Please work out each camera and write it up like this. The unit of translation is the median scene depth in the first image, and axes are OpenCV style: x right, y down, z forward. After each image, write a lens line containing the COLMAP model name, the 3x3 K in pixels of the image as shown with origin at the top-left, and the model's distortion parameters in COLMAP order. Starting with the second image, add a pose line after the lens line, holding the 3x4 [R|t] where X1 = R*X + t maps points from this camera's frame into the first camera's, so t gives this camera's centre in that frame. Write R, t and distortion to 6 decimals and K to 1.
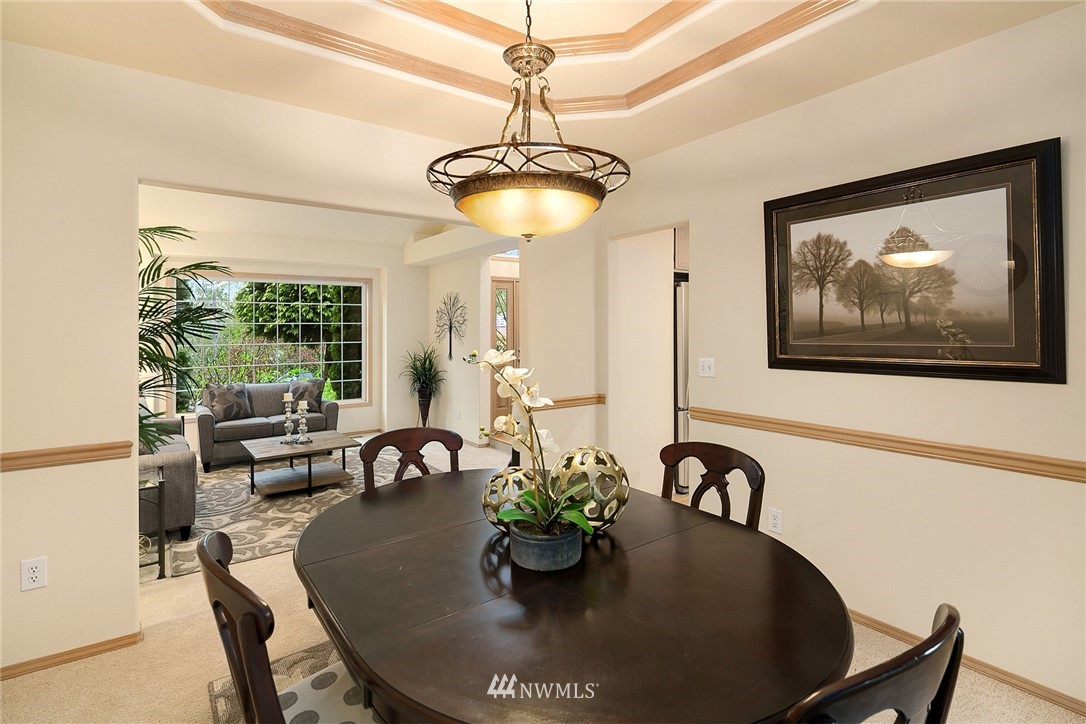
lens RADIAL K [[530.7, 0, 539.3], [0, 530.7, 327.2], [0, 0, 1]] dist [0.002316, -0.001203]
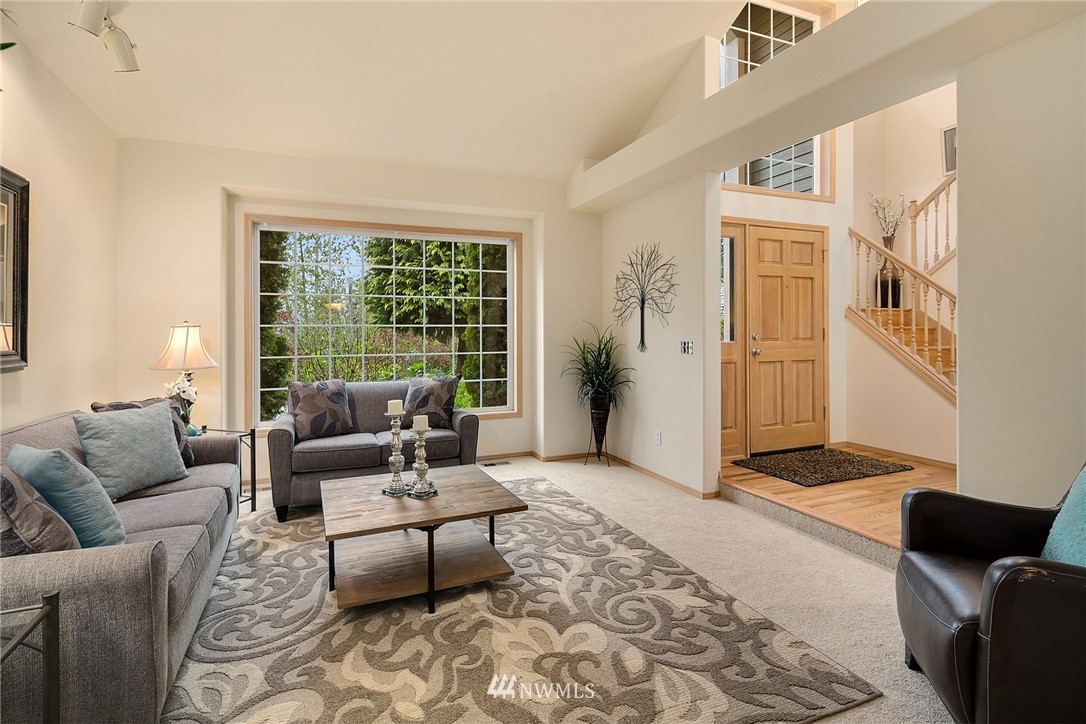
lens RADIAL K [[530.7, 0, 538.1], [0, 530.7, 335.0], [0, 0, 1]] dist [0.002316, -0.001203]
pose [[0.973250, 0.001399, -0.229744, -0.146740], [0.000557, 0.999964, 0.008448, 0.037761], [0.229748, -0.008351, 0.973214, 0.359815]]
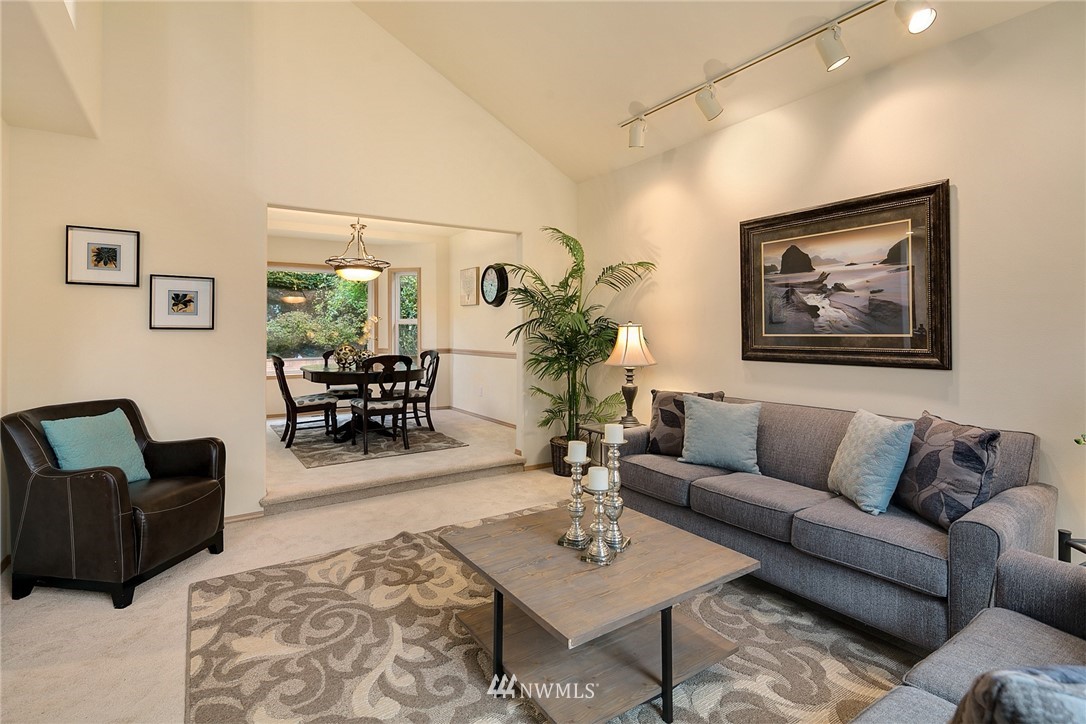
lens RADIAL K [[530.7, 0, 536.7], [0, 530.7, 331.2], [0, 0, 1]] dist [0.002316, -0.001203]
pose [[-0.998445, 0.007568, 0.055222, -0.309184], [0.007396, 0.999967, -0.003317, 0.036799], [-0.055246, -0.002904, -0.998469, 1.004919]]
